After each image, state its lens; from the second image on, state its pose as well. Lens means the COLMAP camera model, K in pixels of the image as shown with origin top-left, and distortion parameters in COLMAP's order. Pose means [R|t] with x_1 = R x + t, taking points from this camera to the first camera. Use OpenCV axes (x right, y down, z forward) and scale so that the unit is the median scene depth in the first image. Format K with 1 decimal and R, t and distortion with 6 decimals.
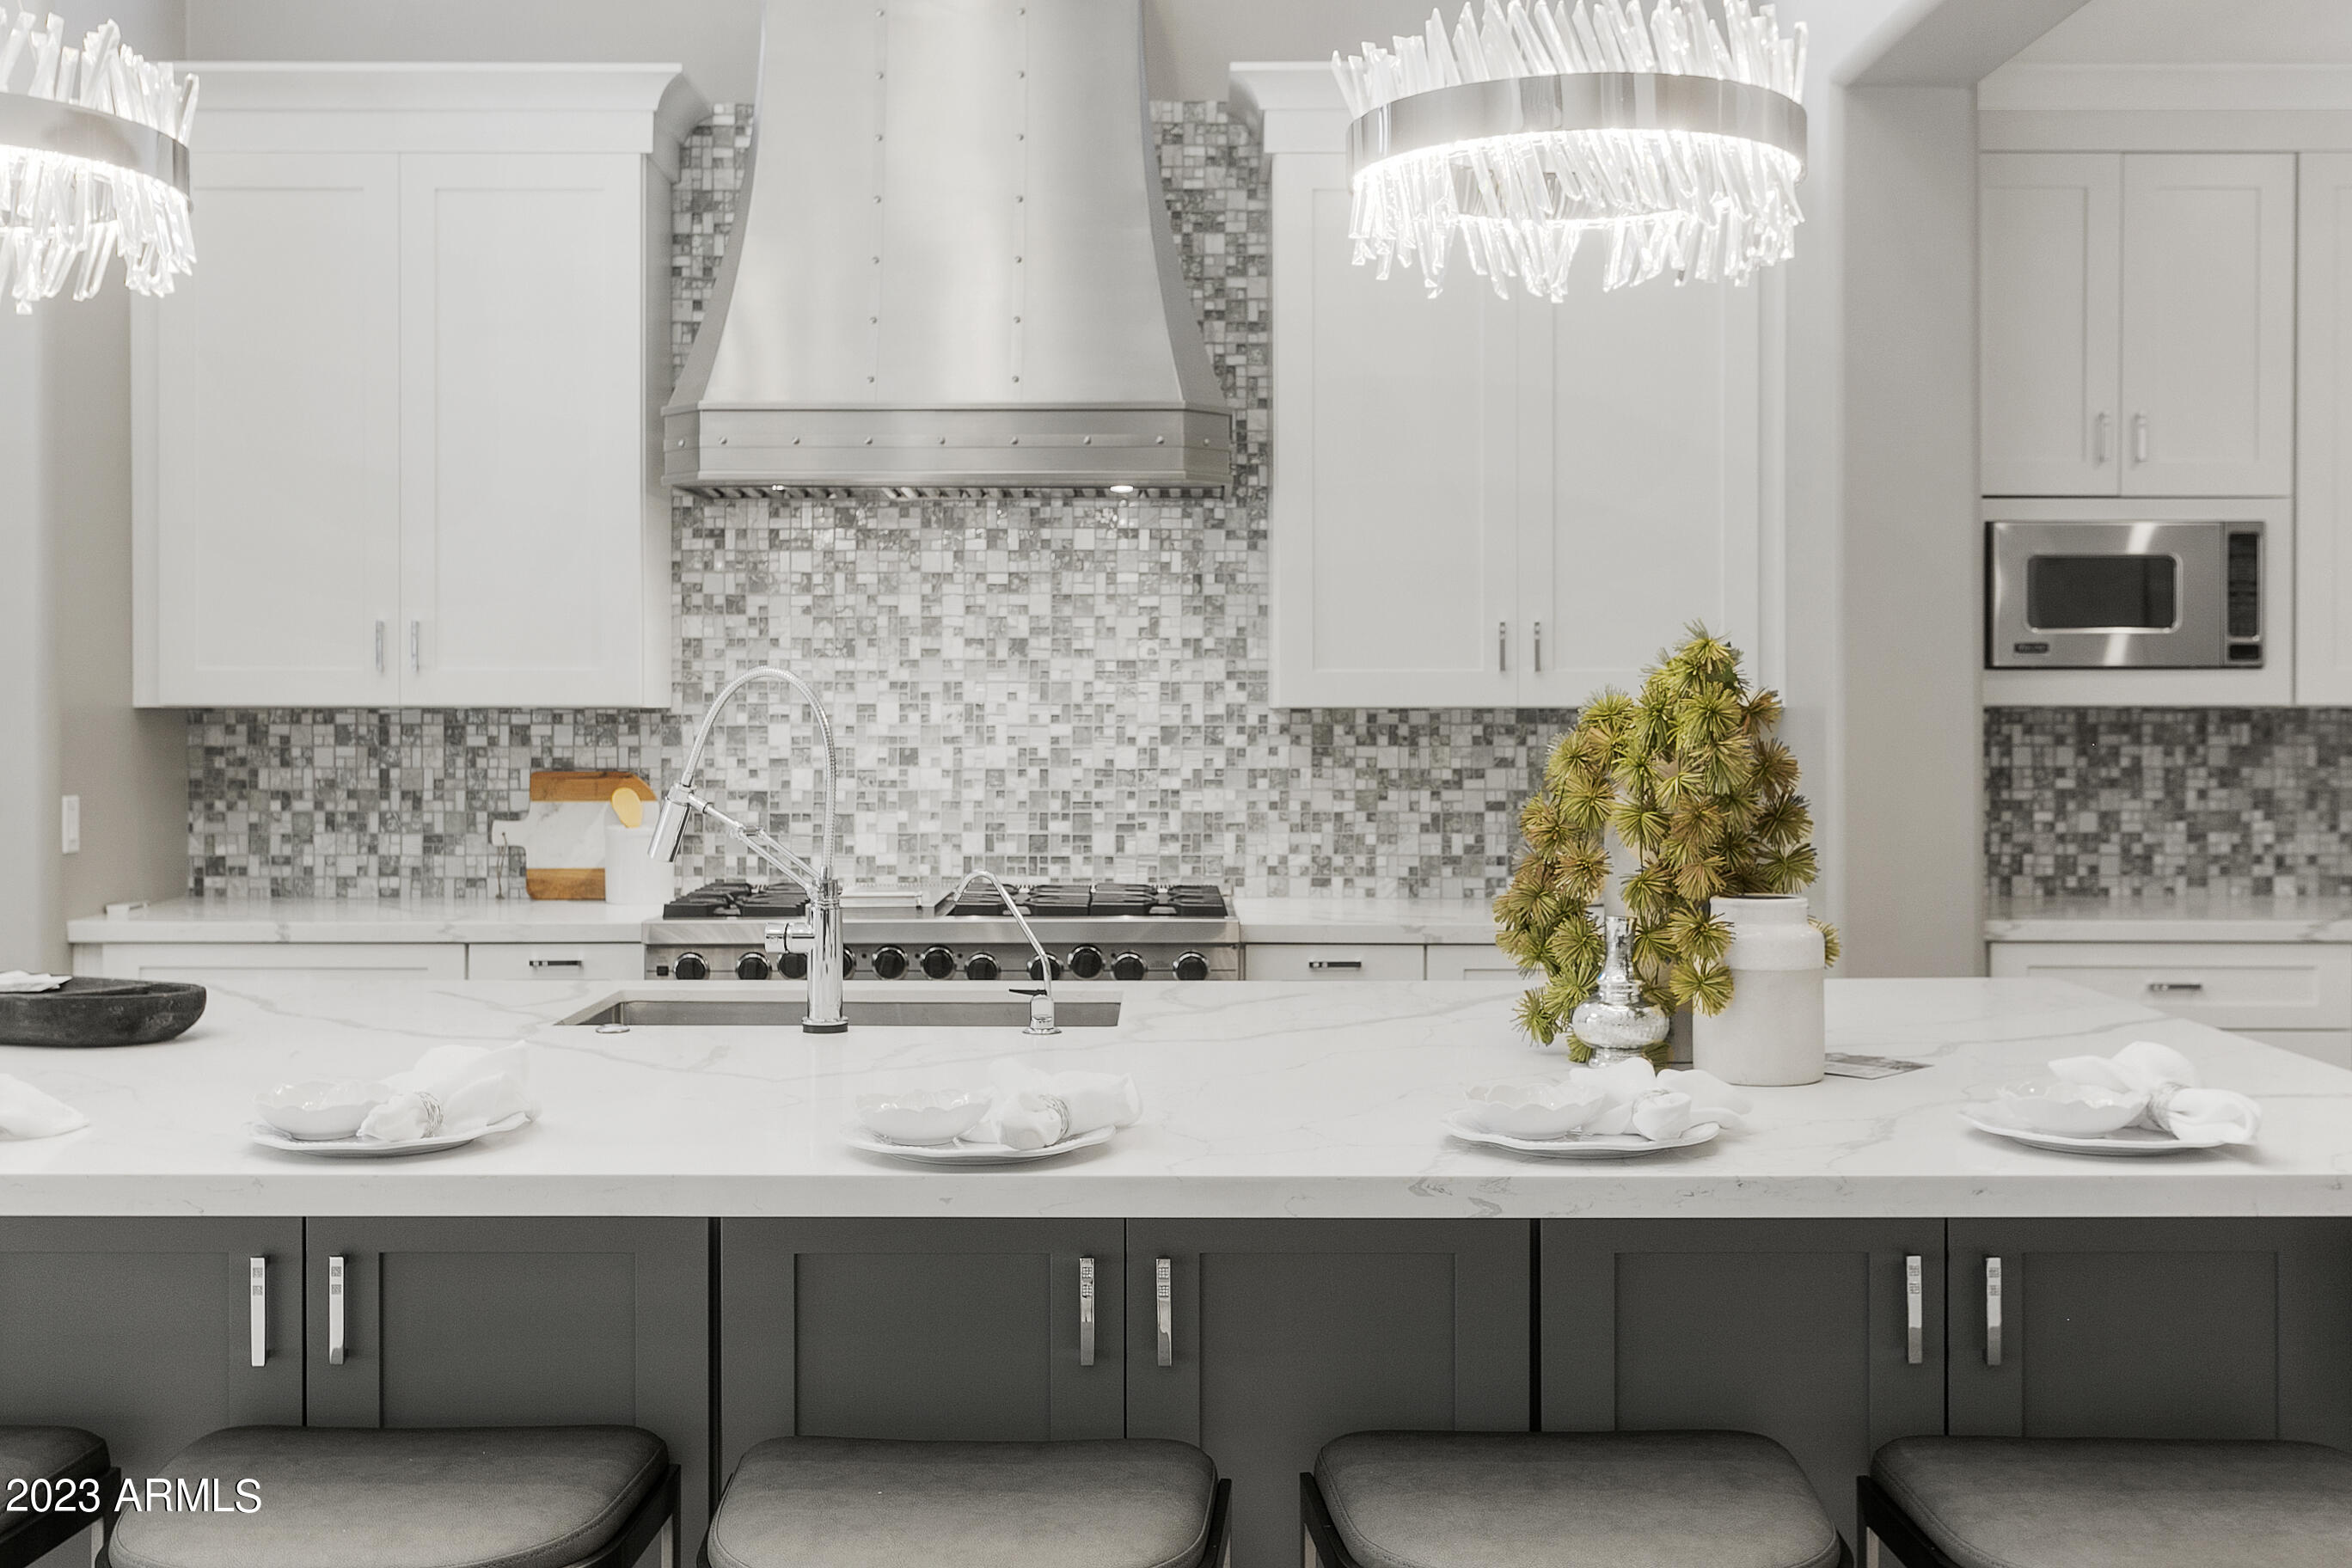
lens RADIAL K [[2563.1, 0, 1176.2], [0, 2563.1, 802.1], [0, 0, 1]] dist [-0.088091, 0.000000]
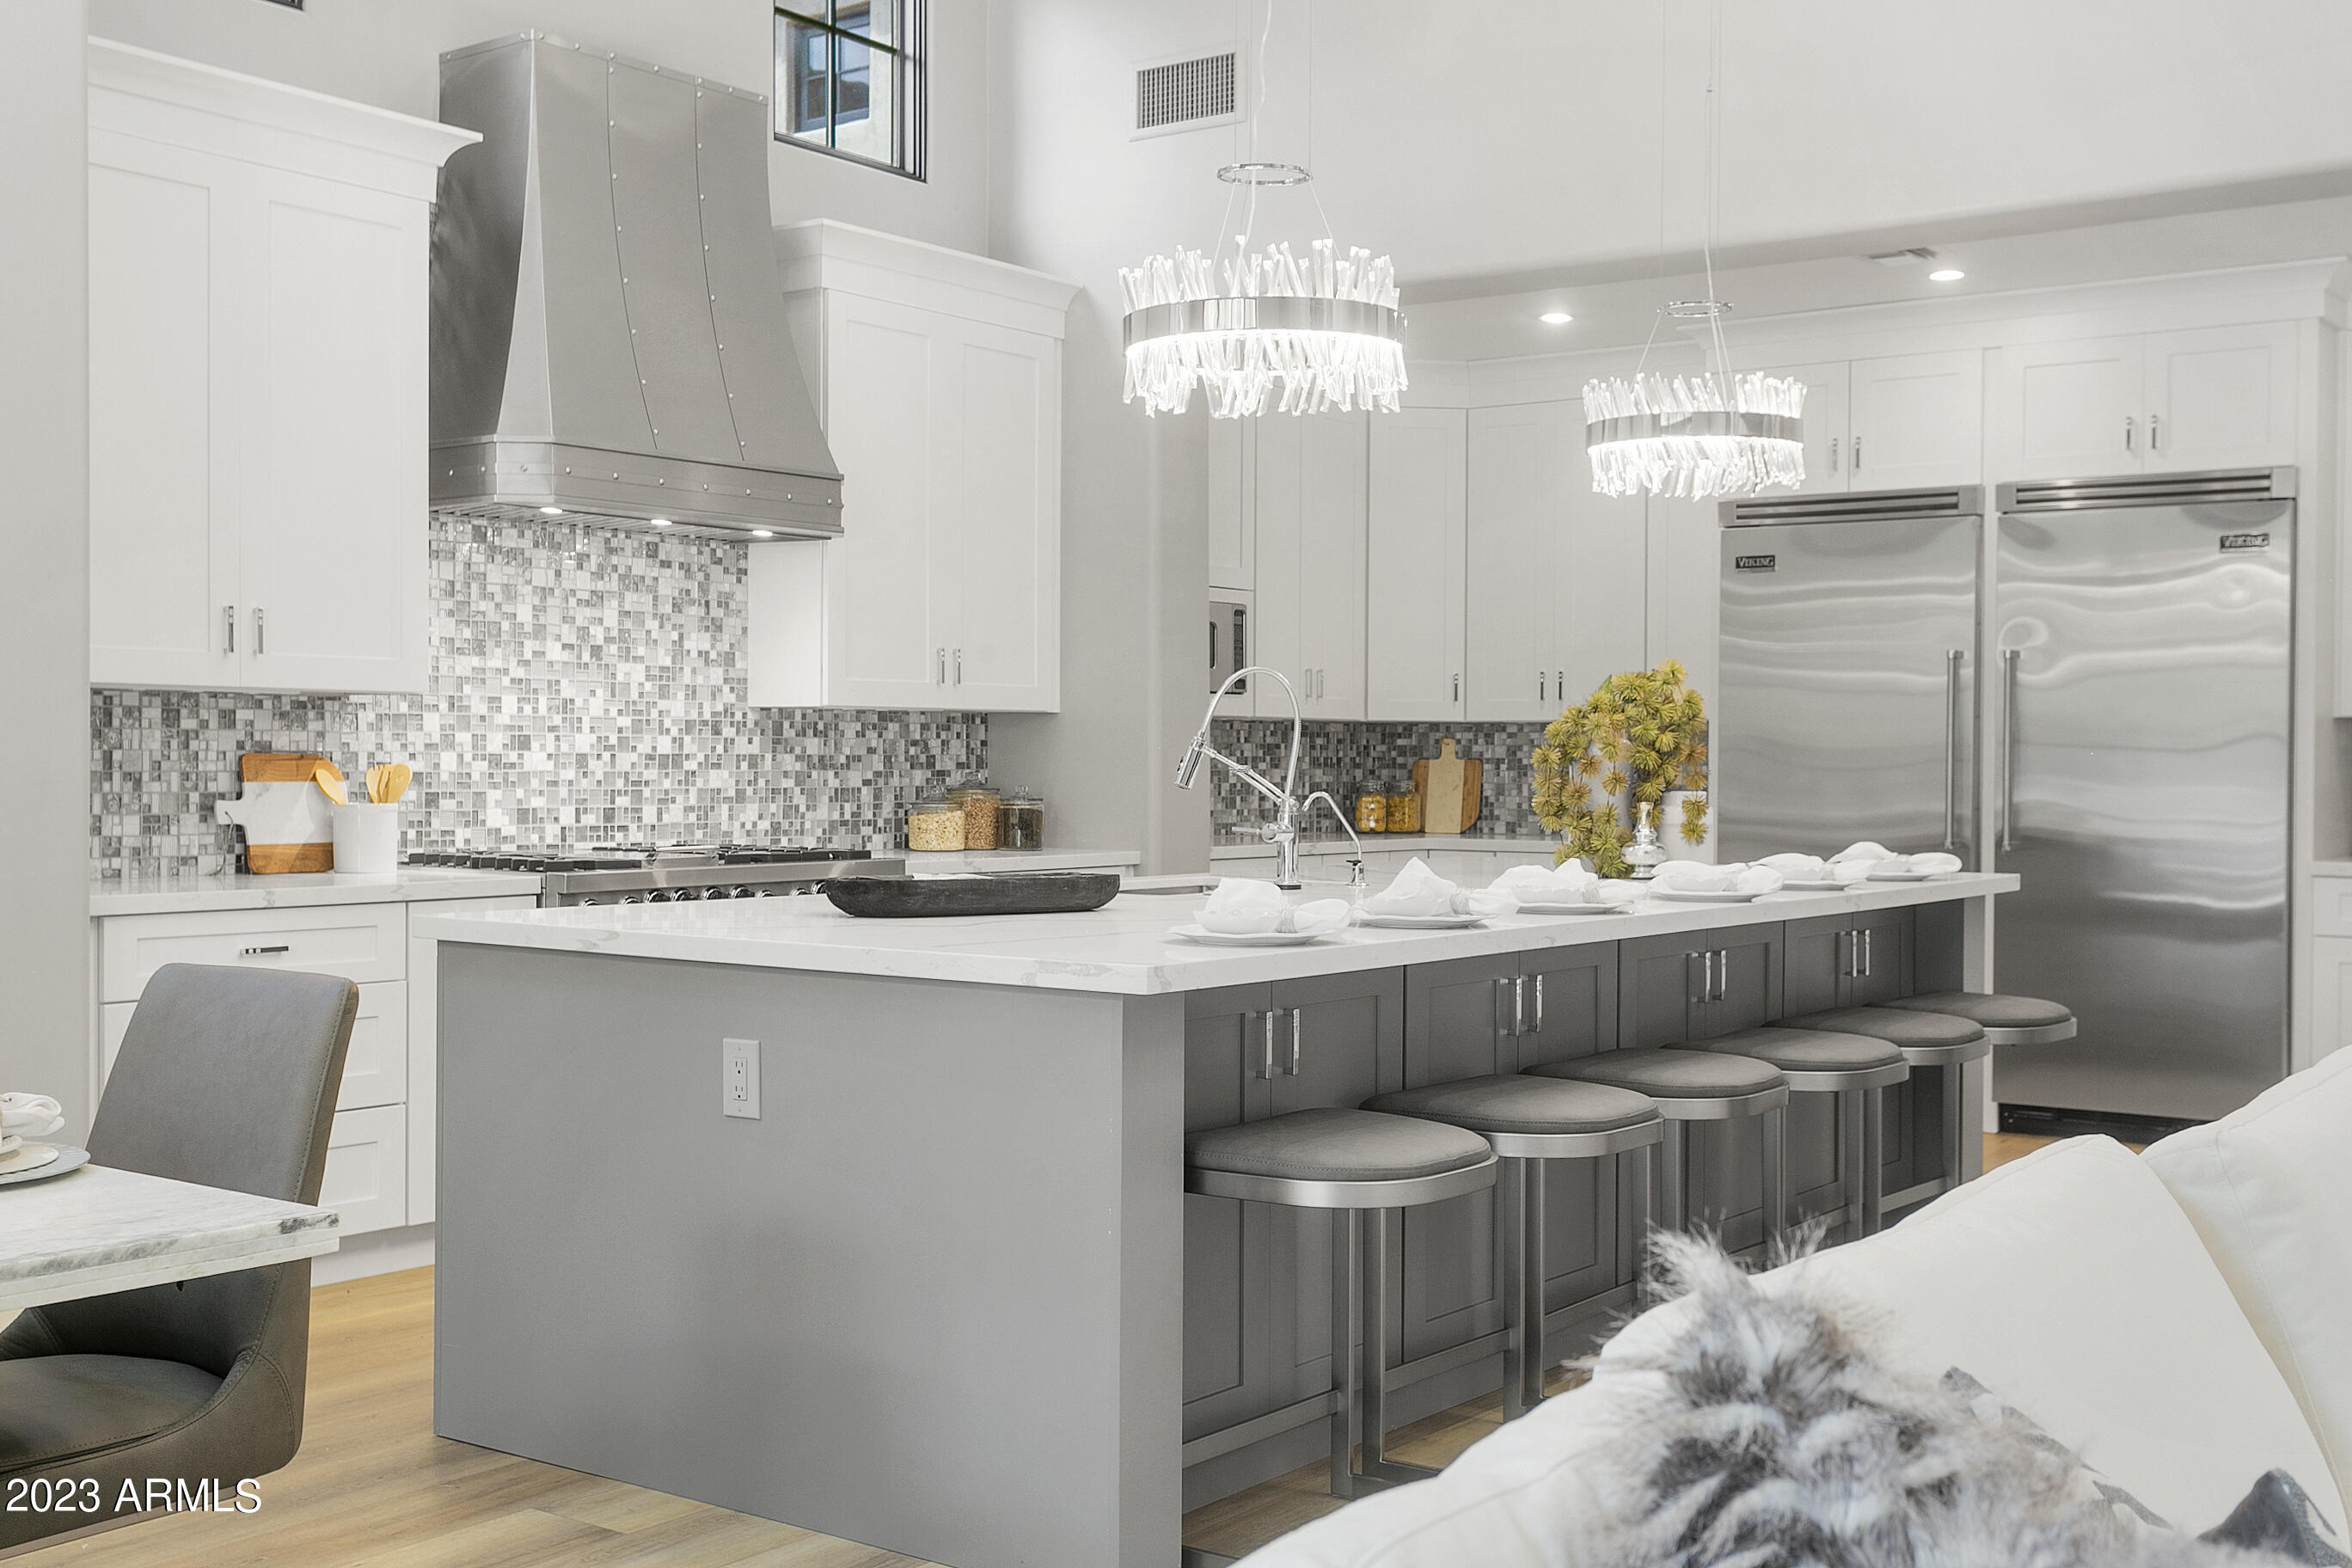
lens RADIAL K [[2648.9, 0, 1176.0], [0, 2648.9, 781.2], [0, 0, 1]] dist [0.011383, 0.000000]
pose [[0.591769, -0.003706, 0.806099, -0.906157], [0.004405, 0.999989, 0.001364, -0.000462], [-0.806095, 0.002744, 0.591779, 0.041094]]
